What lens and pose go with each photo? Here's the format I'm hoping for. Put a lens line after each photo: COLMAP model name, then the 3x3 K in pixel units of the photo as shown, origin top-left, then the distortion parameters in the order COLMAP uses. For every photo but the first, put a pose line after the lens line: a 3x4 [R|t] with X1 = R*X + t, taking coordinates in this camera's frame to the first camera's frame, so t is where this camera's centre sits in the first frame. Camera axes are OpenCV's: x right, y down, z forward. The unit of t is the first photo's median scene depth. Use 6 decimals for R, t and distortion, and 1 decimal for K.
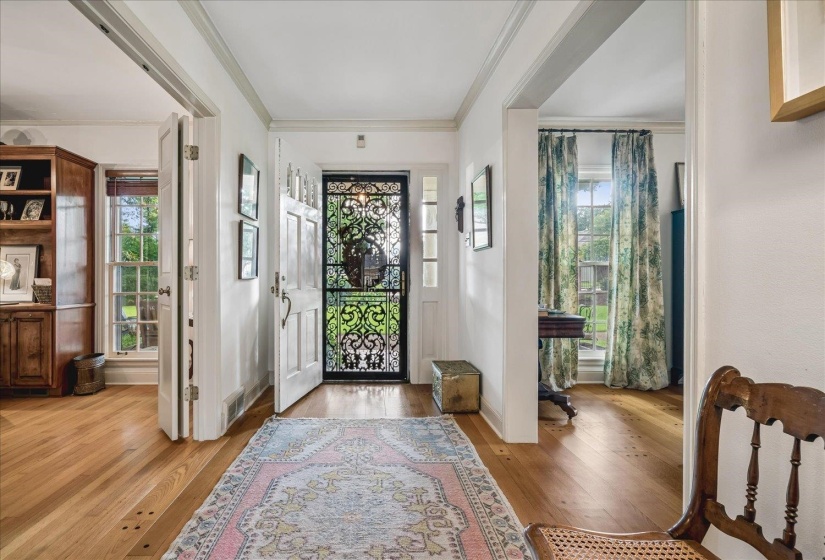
lens RADIAL K [[383.0, 0, 362.0], [0, 383.0, 274.1], [0, 0, 1]] dist [-0.001264, 0.001212]
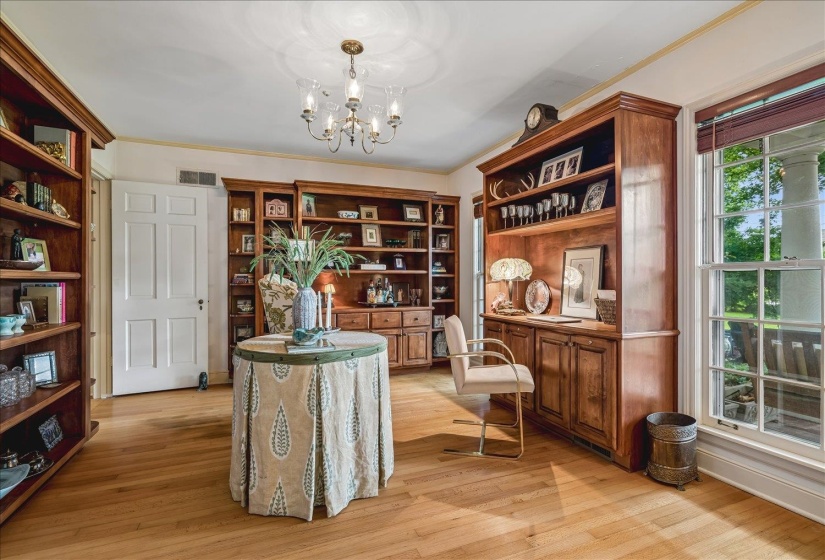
lens RADIAL K [[383.0, 0, 410.9], [0, 383.0, 278.2], [0, 0, 1]] dist [-0.001264, 0.001212]
pose [[0.365963, -0.001128, -0.930629, -0.289719], [0.005569, 0.999984, 0.000978, -0.014016], [0.930613, -0.005541, 0.365963, 0.383889]]
